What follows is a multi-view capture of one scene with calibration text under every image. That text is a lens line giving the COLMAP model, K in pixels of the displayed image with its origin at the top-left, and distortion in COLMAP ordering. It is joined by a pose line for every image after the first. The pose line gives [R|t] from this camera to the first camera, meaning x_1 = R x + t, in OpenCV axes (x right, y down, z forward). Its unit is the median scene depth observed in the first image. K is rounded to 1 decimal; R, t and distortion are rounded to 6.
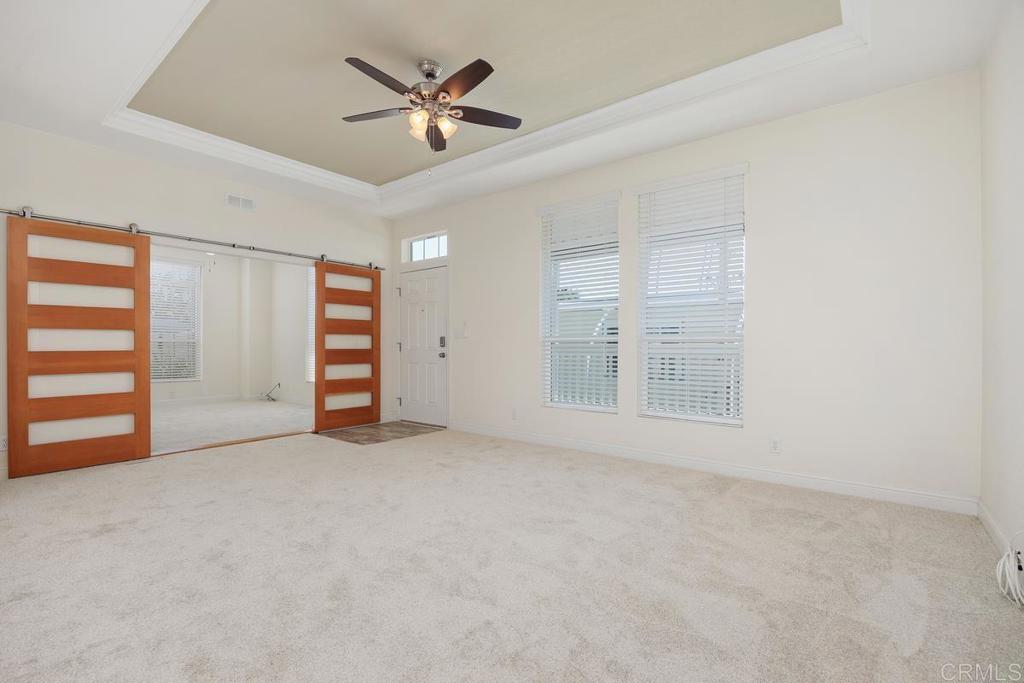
lens RADIAL K [[472.6, 0, 510.5], [0, 472.6, 344.6], [0, 0, 1]] dist [-0.002799, -0.001106]
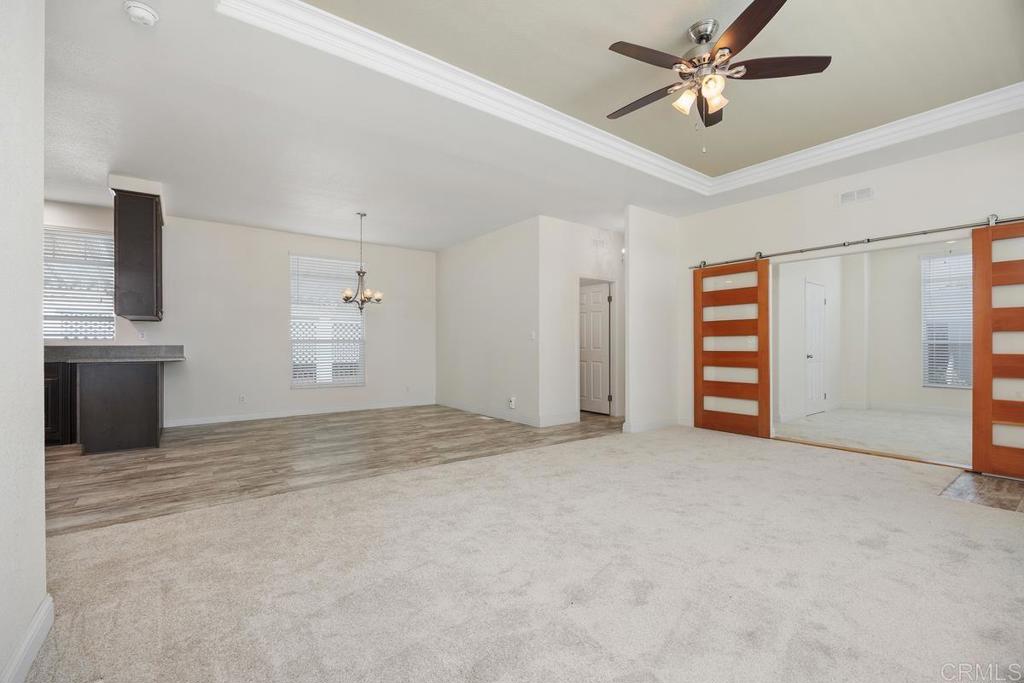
lens RADIAL K [[432.7, 0, 509.0], [0, 432.7, 345.9], [0, 0, 1]] dist [0.000920, -0.009315]
pose [[-0.240913, -0.001273, -0.970546, 0.507927], [-0.001474, 0.999998, -0.000946, 0.000291], [0.970546, 0.001203, -0.240915, 0.637758]]
